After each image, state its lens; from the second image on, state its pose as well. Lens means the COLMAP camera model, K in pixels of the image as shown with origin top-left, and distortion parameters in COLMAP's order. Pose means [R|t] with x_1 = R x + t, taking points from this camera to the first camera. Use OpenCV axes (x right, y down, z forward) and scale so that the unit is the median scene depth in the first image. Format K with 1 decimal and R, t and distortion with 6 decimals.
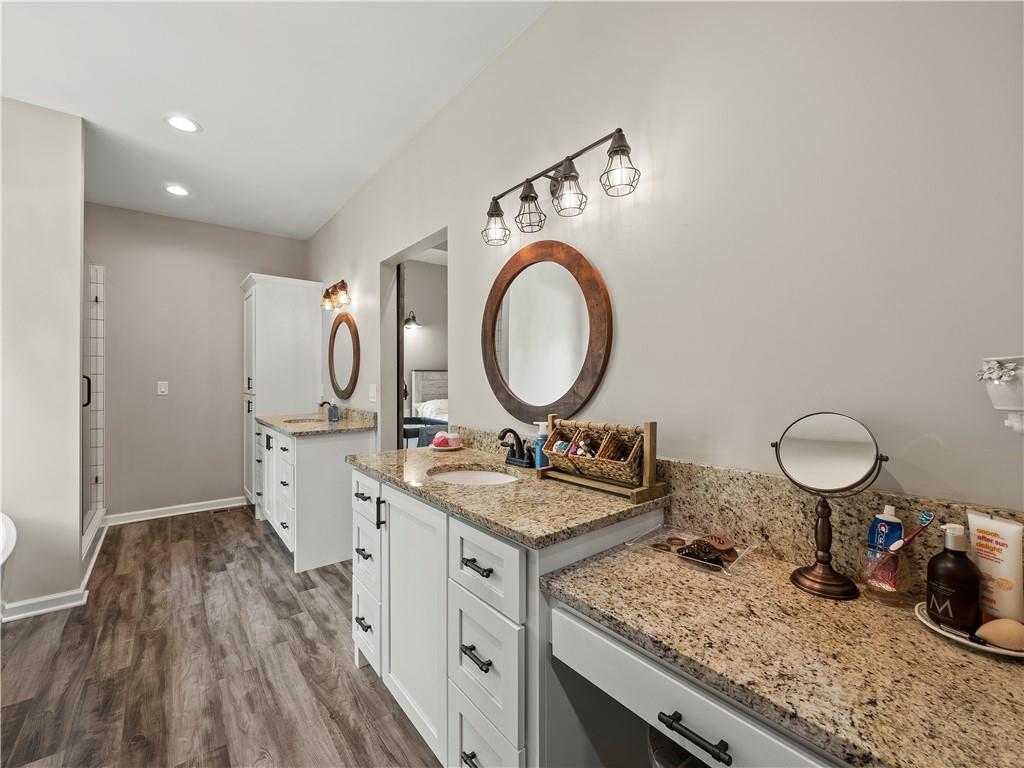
lens RADIAL K [[429.4, 0, 511.5], [0, 429.4, 377.9], [0, 0, 1]] dist [0.001920, 0.000182]
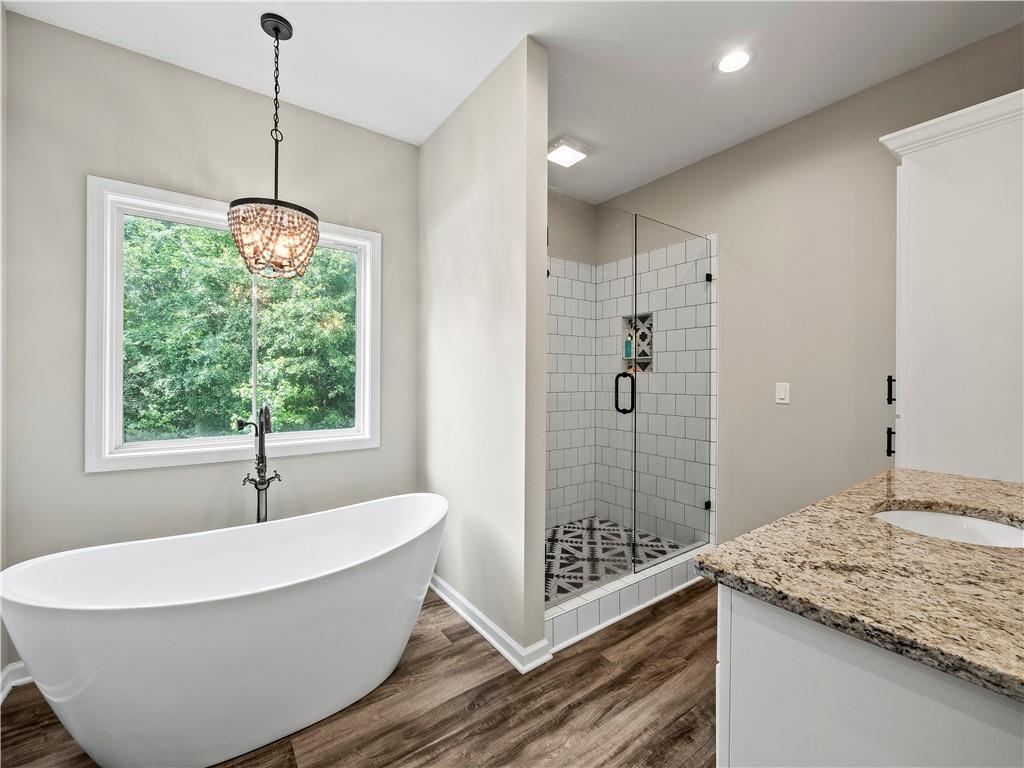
lens RADIAL K [[429.4, 0, 511.3], [0, 429.4, 376.6], [0, 0, 1]] dist [0.001920, 0.000182]
pose [[-0.050443, 0.001562, -0.998726, -0.157744], [-0.007365, 0.999971, 0.001936, 0.001545], [0.998700, 0.007453, -0.050430, 0.682083]]
